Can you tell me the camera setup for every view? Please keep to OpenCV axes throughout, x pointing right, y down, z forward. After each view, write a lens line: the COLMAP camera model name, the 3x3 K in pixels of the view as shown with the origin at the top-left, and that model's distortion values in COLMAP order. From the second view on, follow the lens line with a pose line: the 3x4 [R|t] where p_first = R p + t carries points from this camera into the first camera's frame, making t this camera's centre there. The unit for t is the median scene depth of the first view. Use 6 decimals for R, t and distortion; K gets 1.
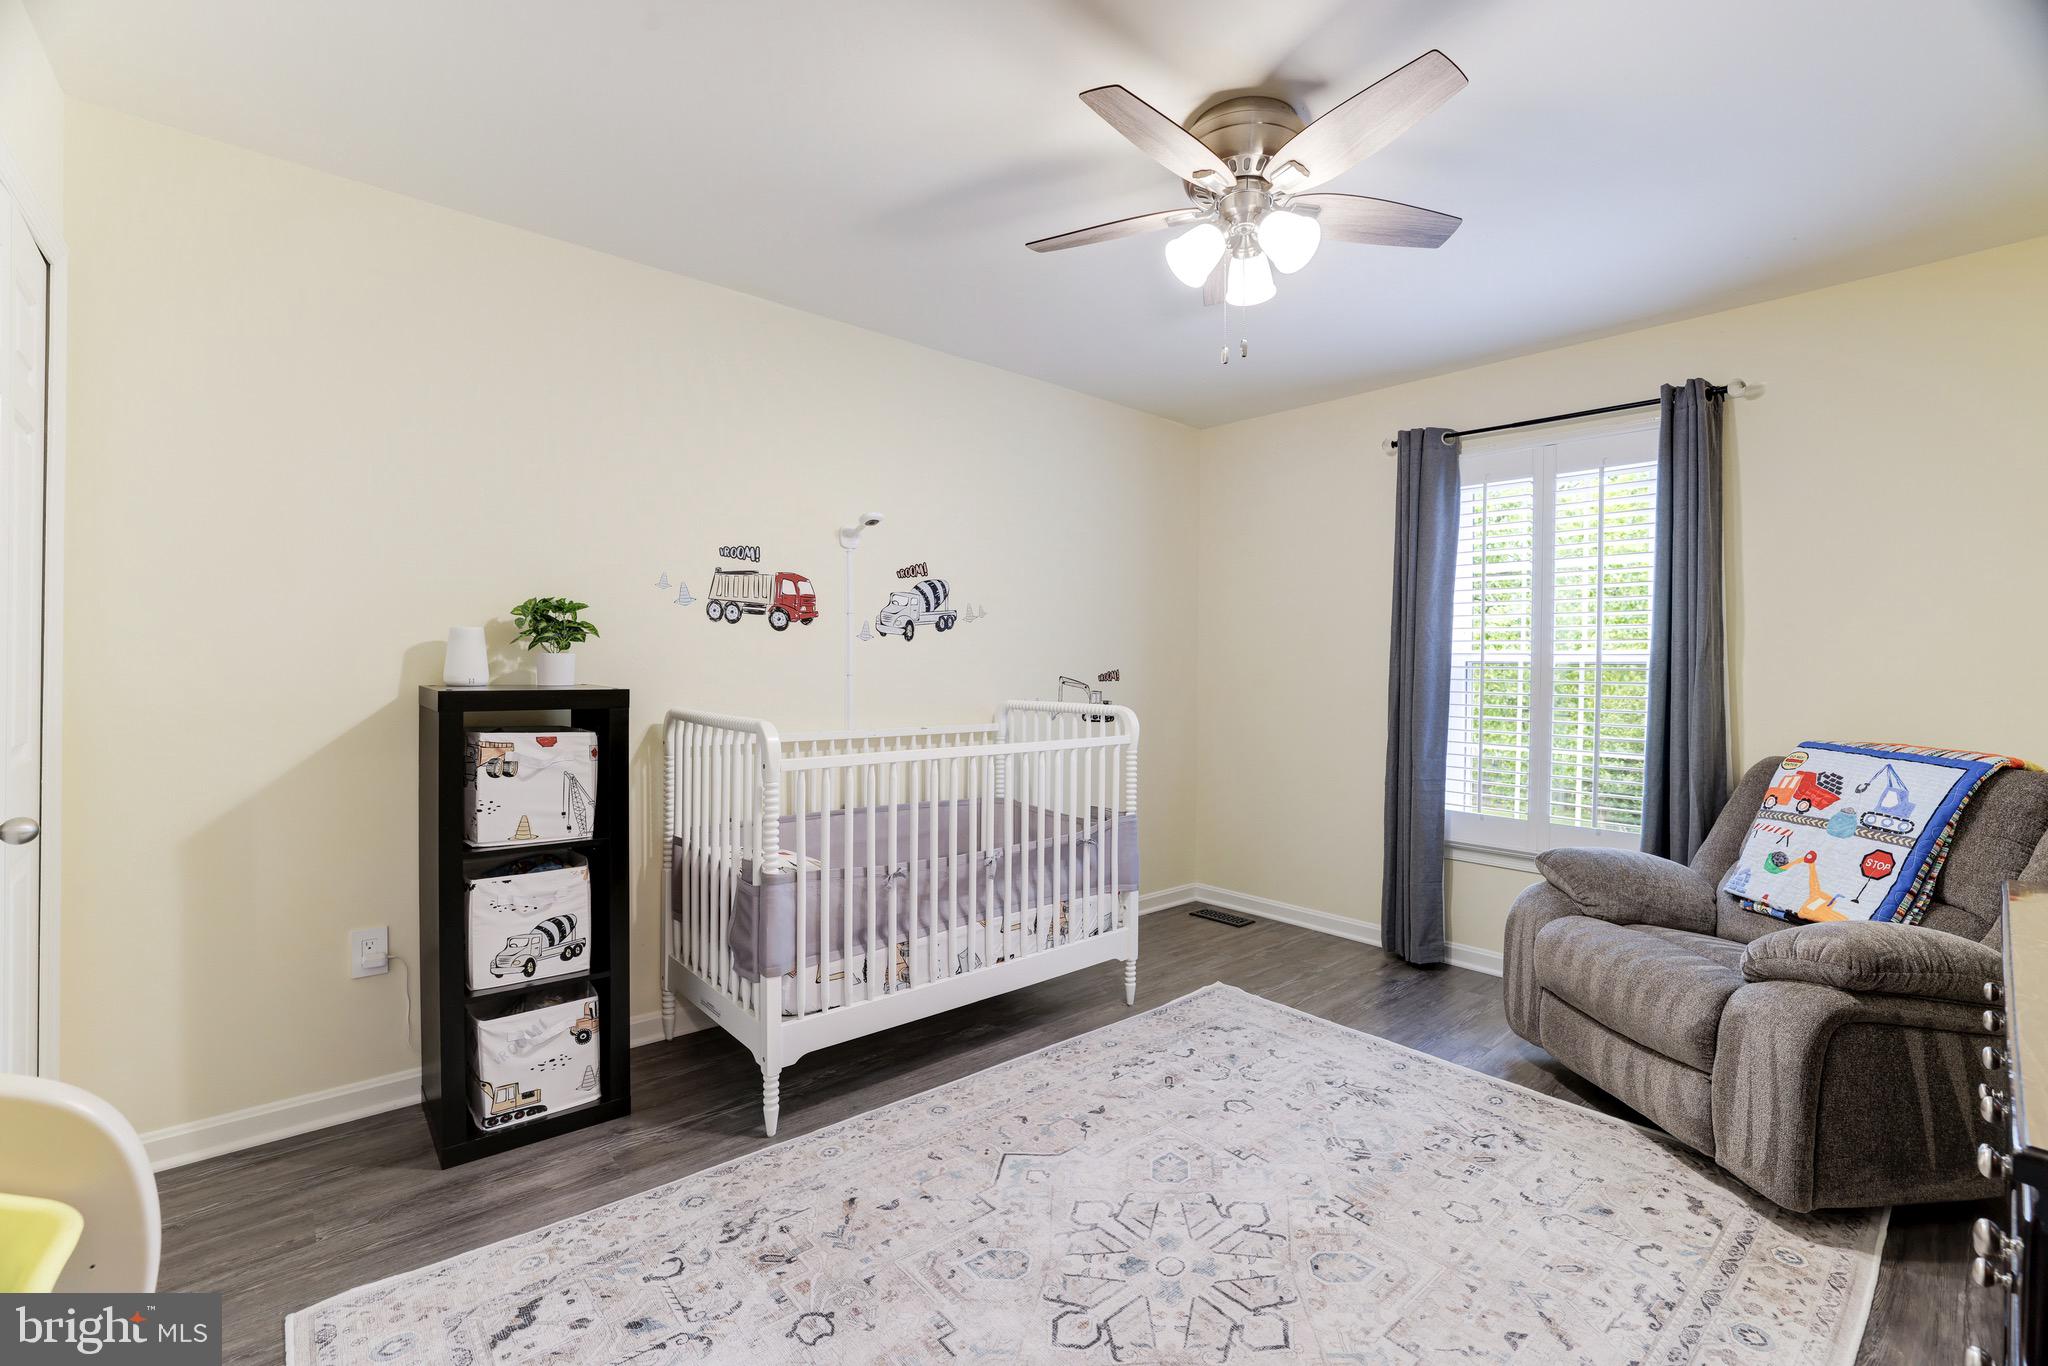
lens RADIAL K [[887.8, 0, 1025.1], [0, 887.8, 671.5], [0, 0, 1]] dist [-0.049749, 0.018406]
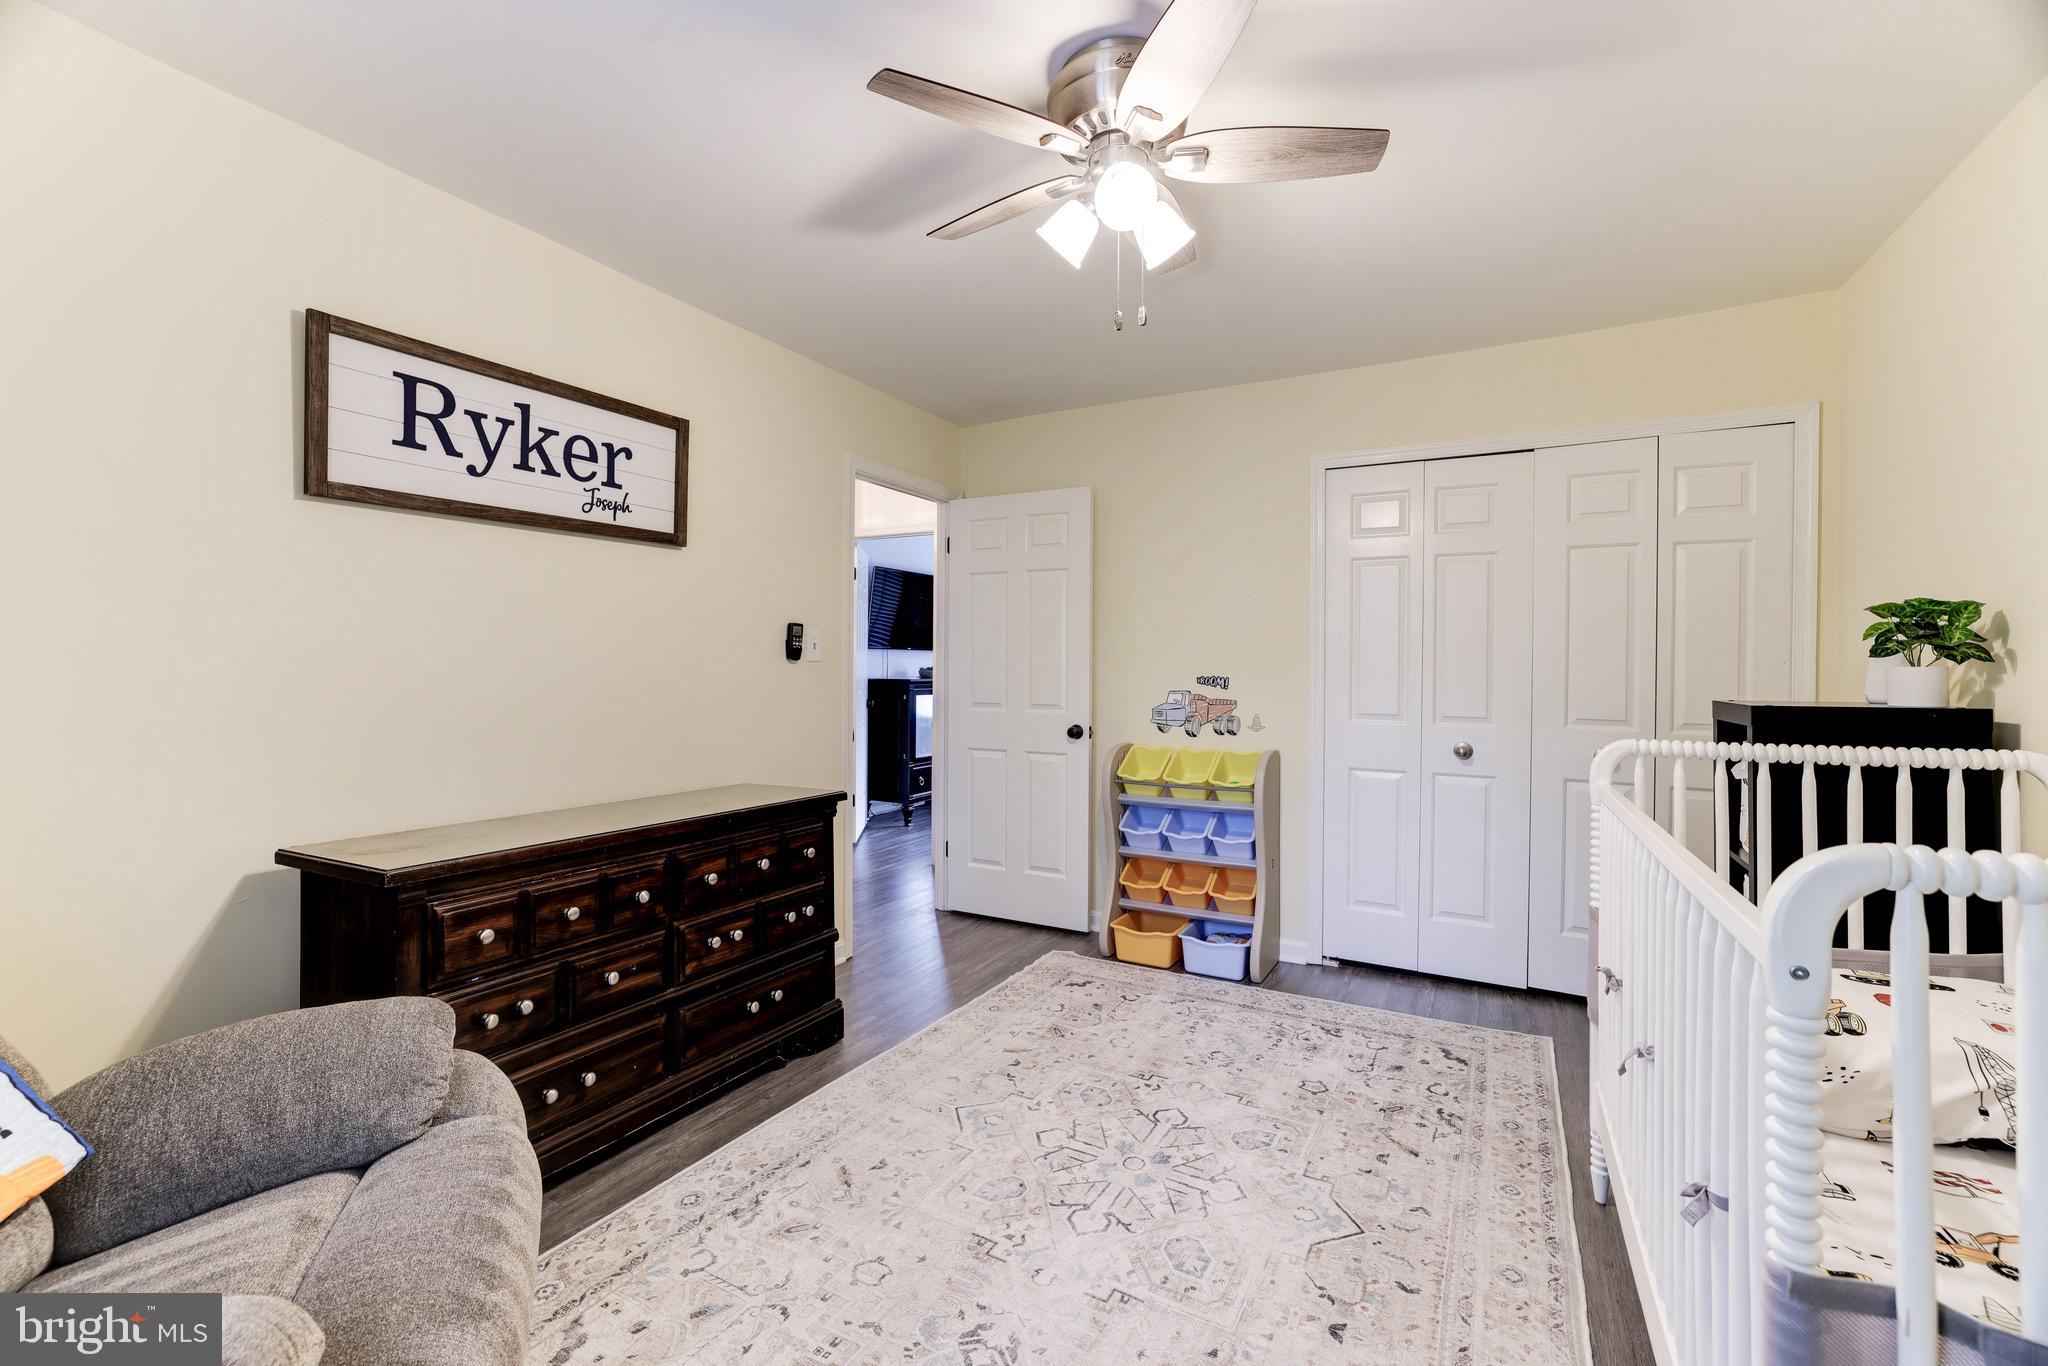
lens RADIAL K [[887.8, 0, 1025.1], [0, 887.8, 671.5], [0, 0, 1]] dist [-0.049749, 0.018406]
pose [[-0.937470, -0.012623, -0.347836, 0.717901], [-0.015387, 0.999868, 0.005185, -0.010810], [0.347725, 0.010213, -0.937541, 2.011588]]
